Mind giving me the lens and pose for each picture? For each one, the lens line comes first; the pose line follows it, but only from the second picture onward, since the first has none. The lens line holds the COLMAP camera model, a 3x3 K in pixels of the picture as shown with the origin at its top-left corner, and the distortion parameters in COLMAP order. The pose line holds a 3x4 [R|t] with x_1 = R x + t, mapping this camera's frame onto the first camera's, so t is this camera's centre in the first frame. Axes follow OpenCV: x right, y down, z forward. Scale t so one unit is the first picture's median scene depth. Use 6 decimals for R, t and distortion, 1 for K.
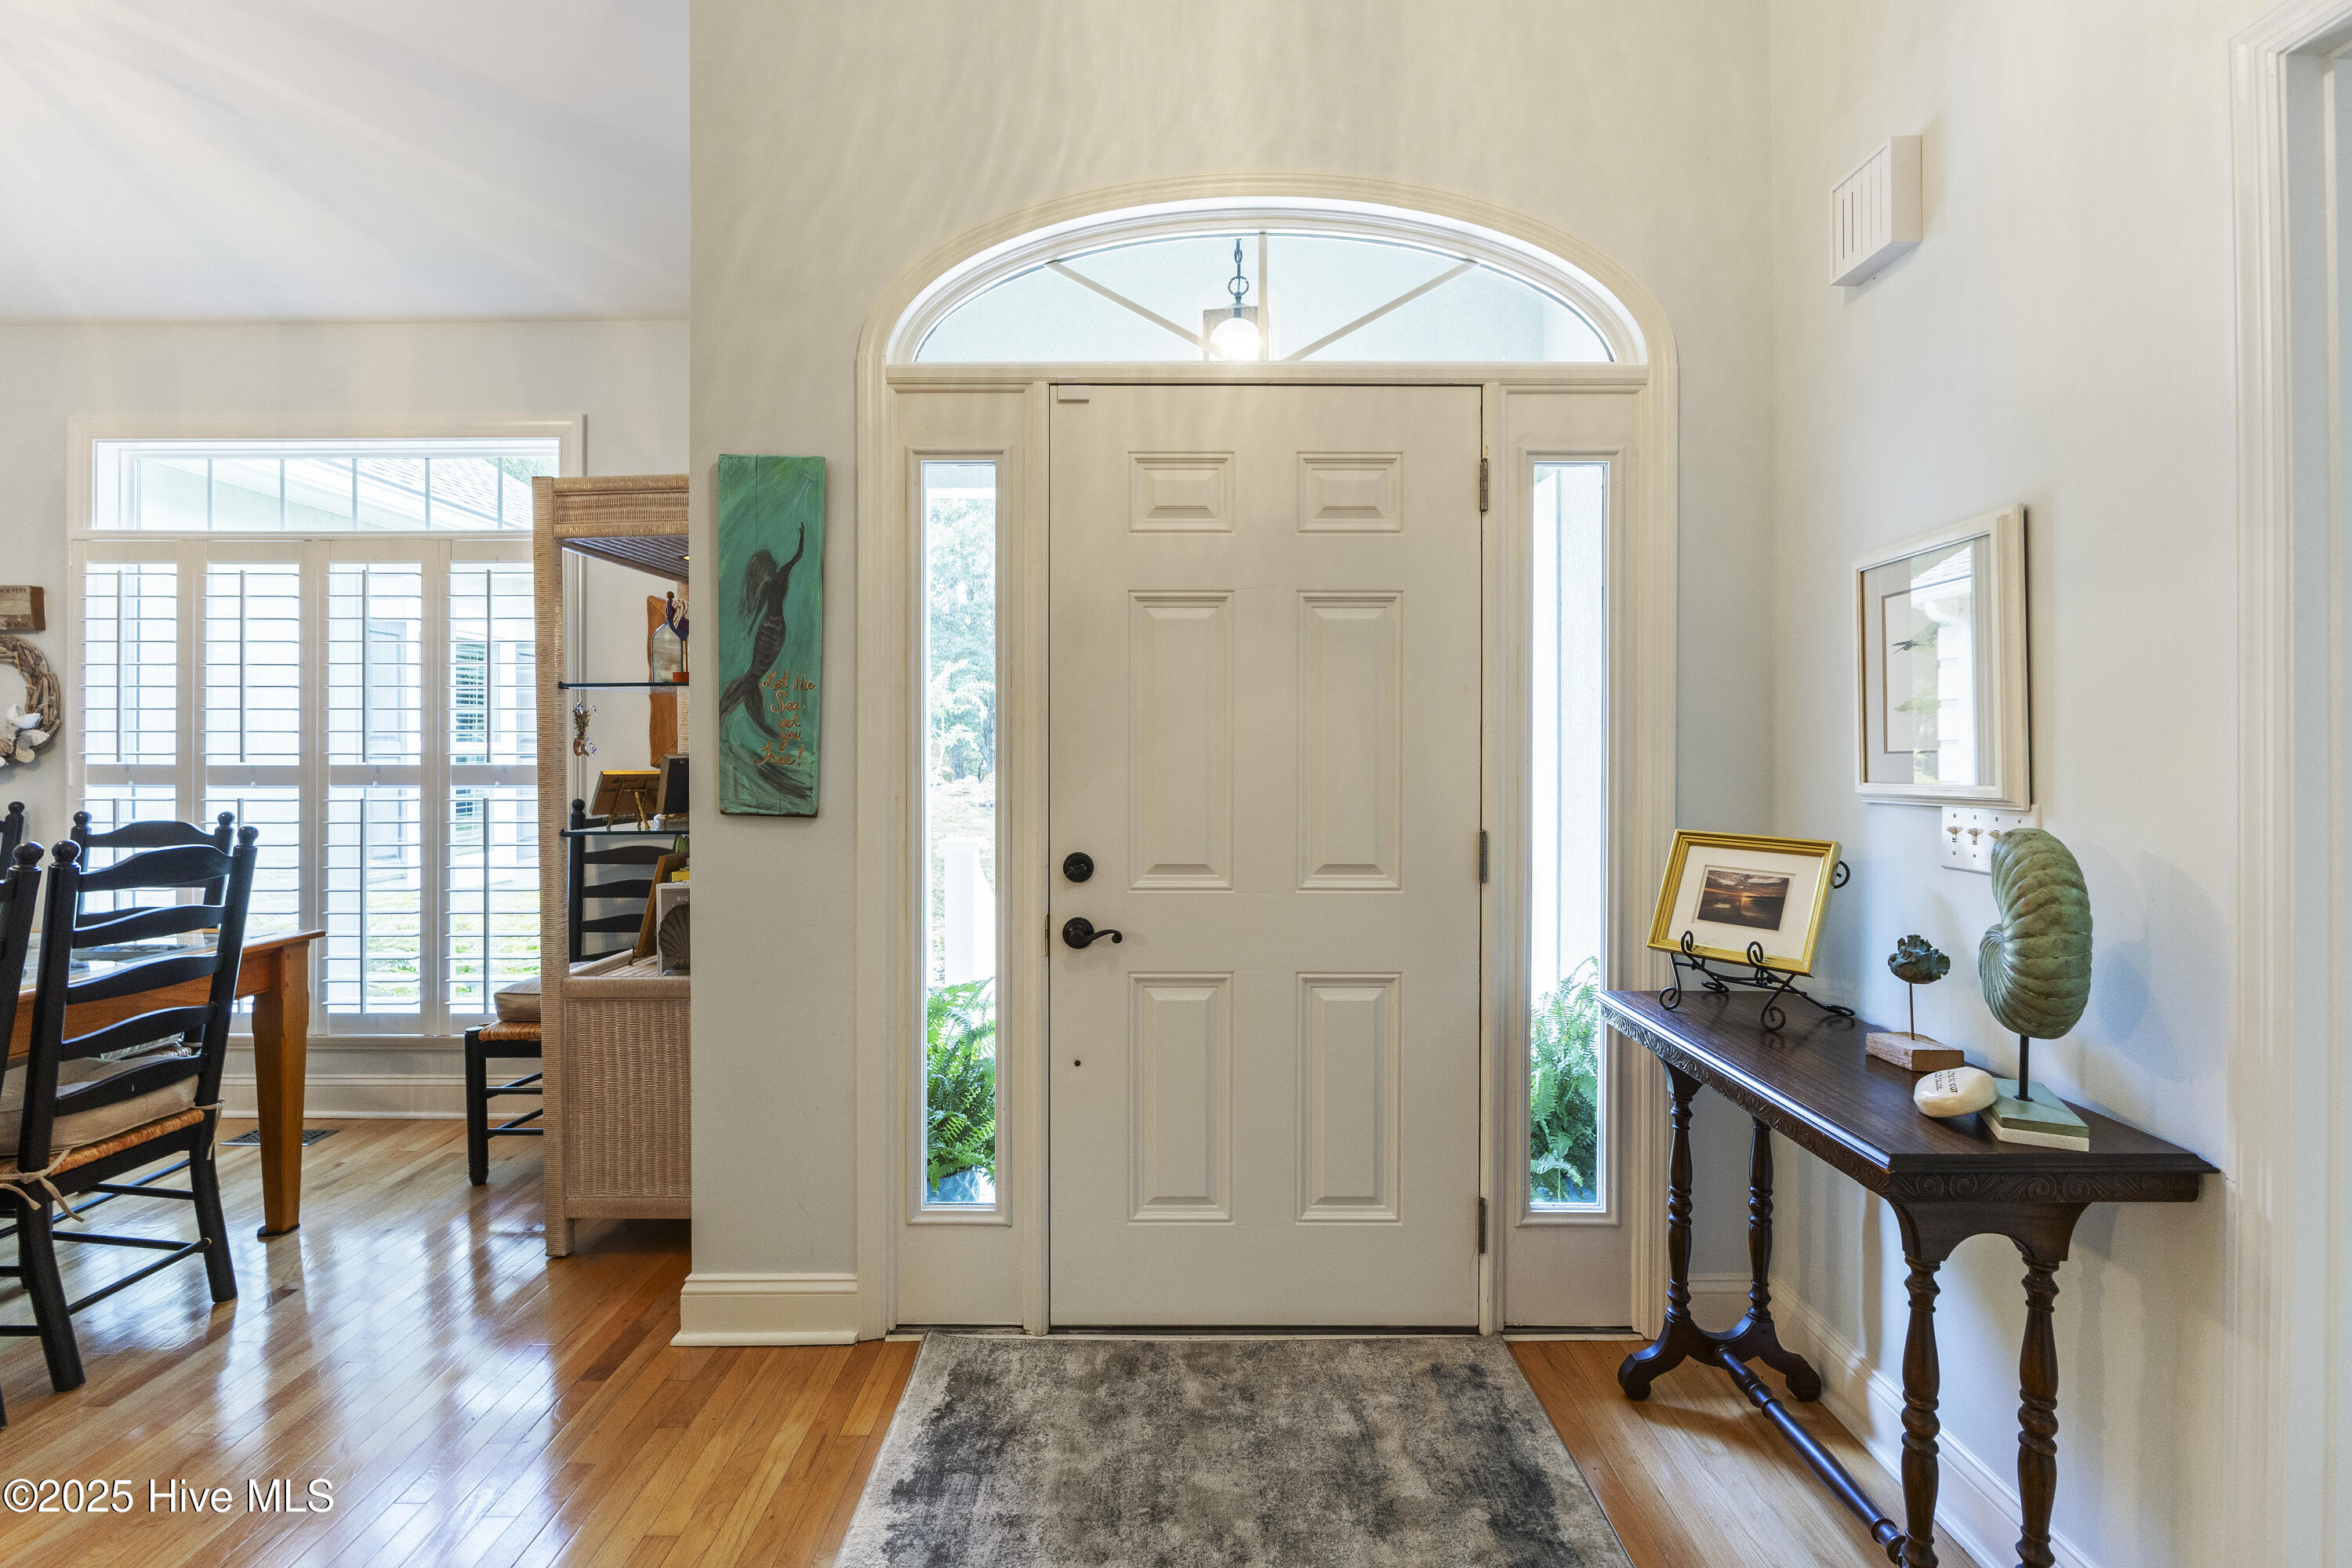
lens RADIAL K [[1129.7, 0, 1190.0], [0, 1129.7, 743.9], [0, 0, 1]] dist [0.004561, 0.001235]
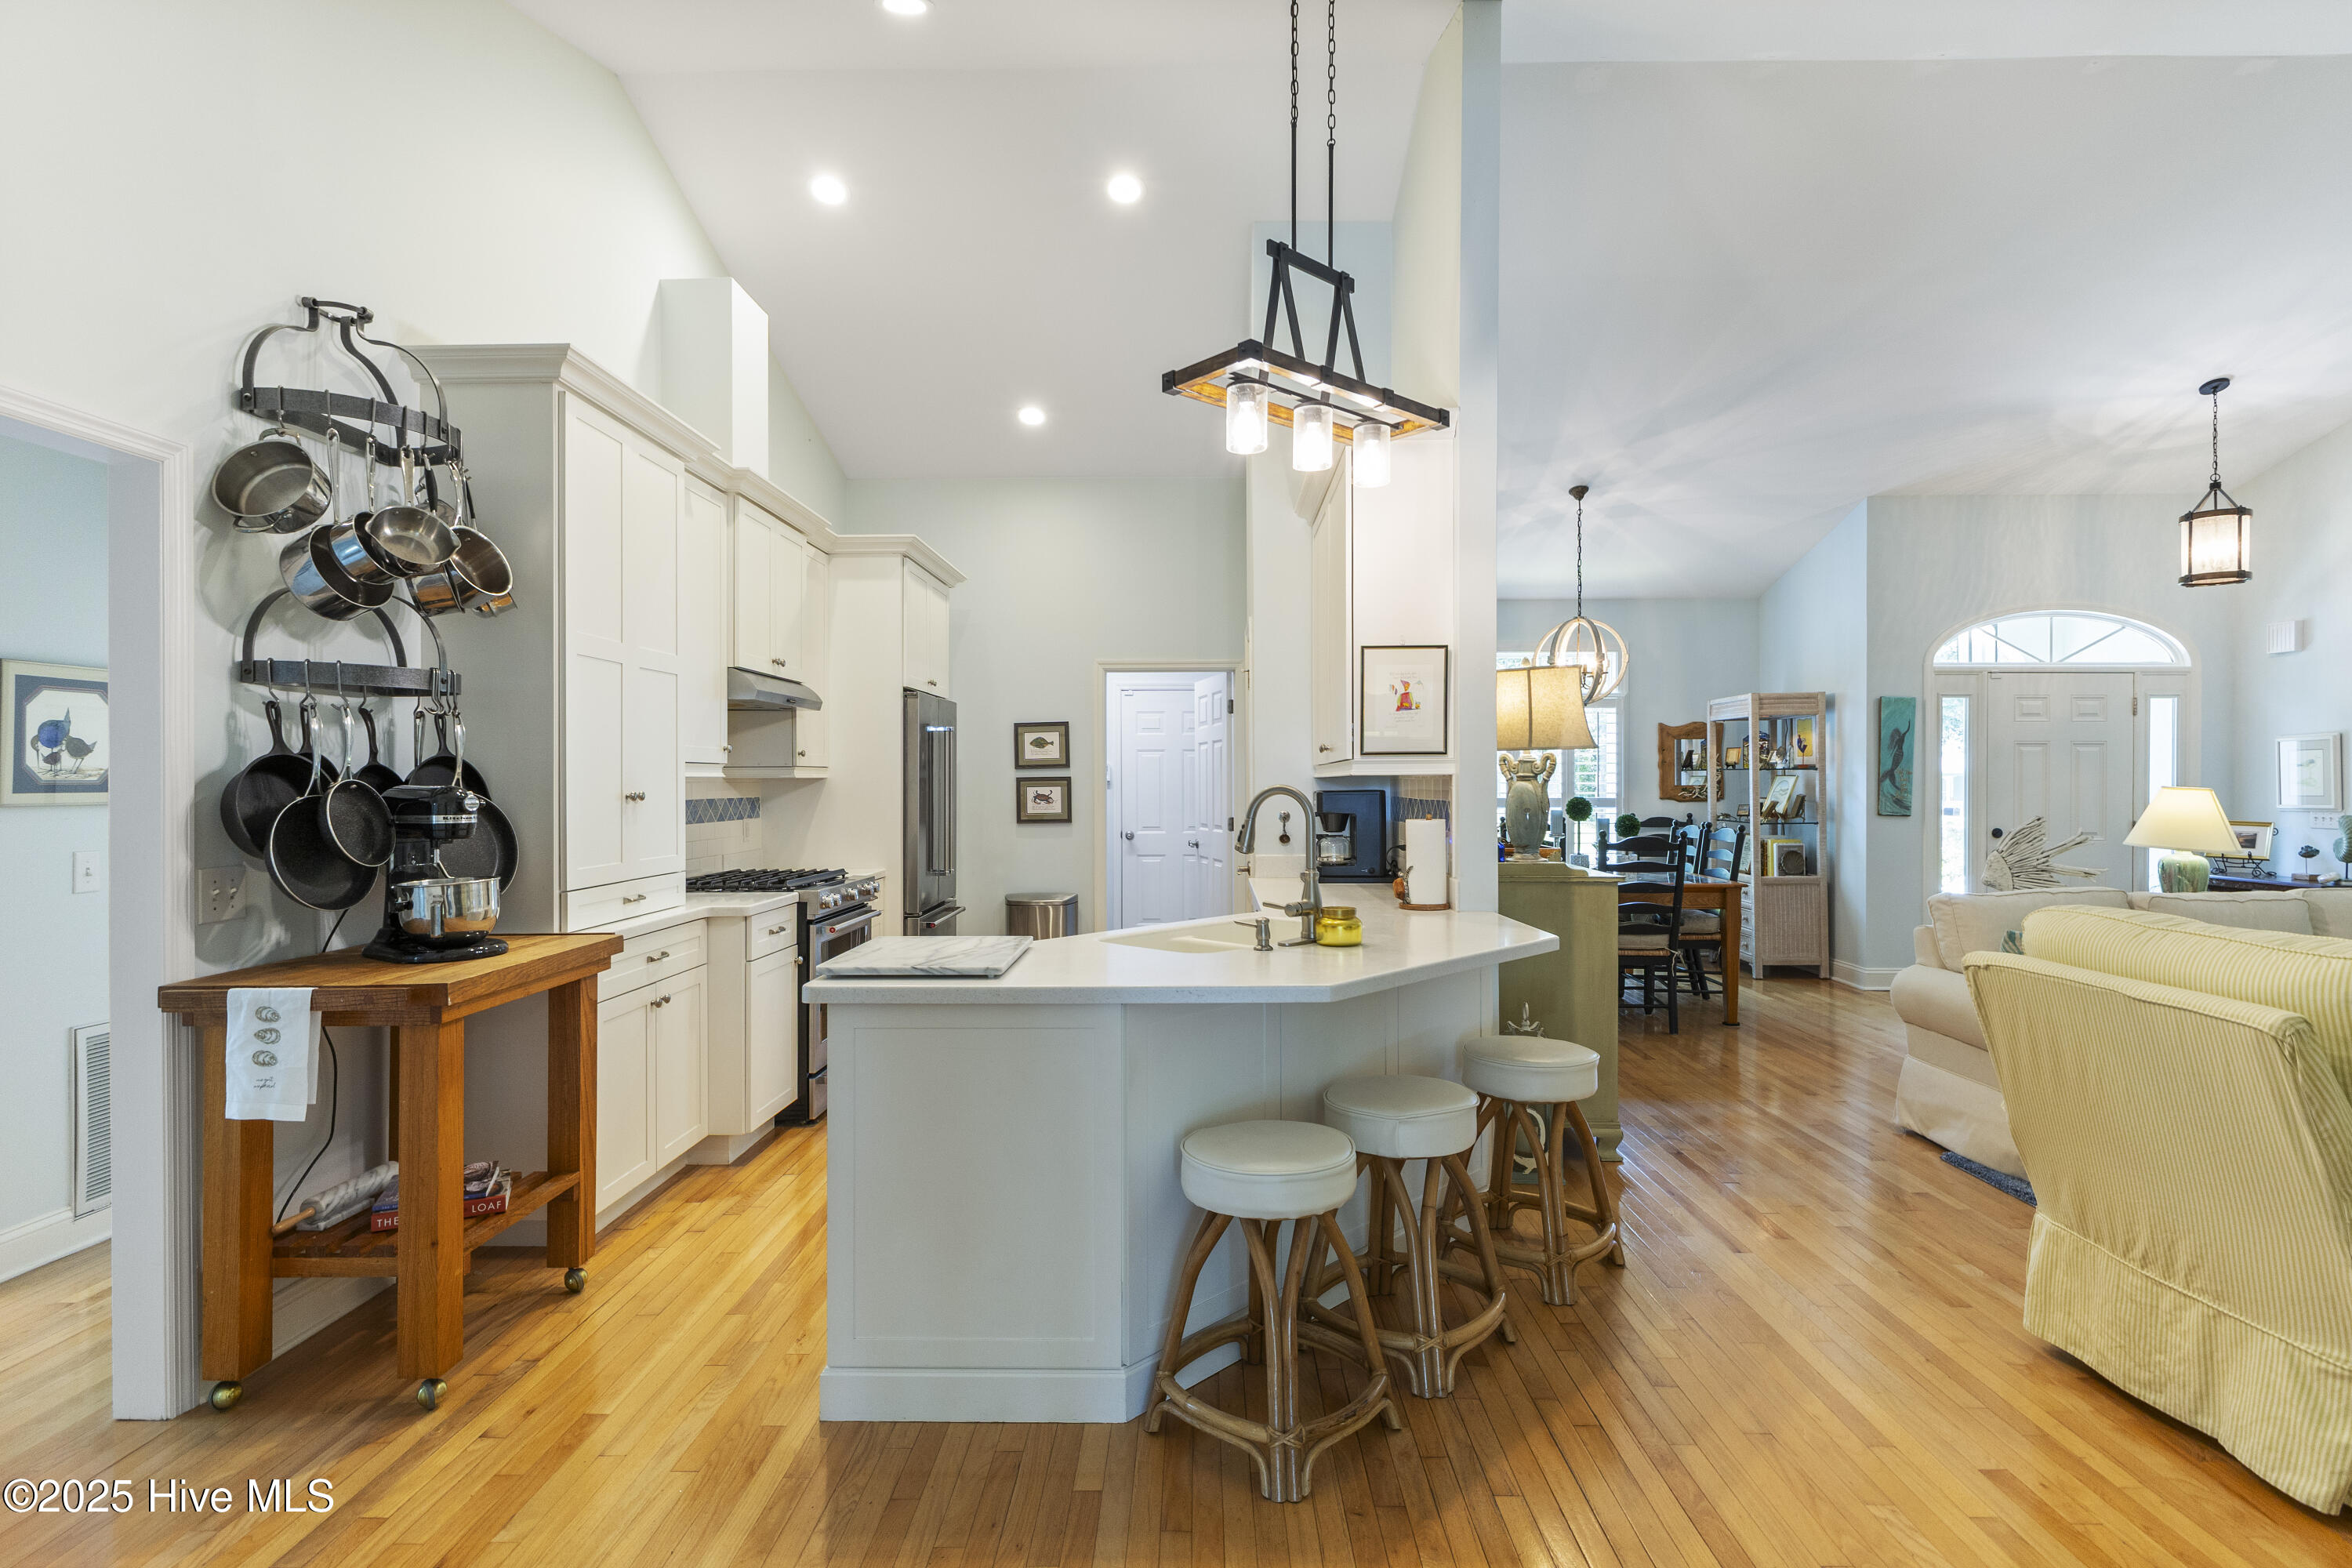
lens RADIAL K [[1184.0, 0, 1175.8], [0, 1184.0, 793.3], [0, 0, 1]] dist [0.028134, -0.000892]
pose [[0.999910, 0.002781, 0.013110, -2.345733], [-0.002947, 0.999915, 0.012695, -0.030877], [-0.013074, -0.012733, 0.999833, -2.188231]]
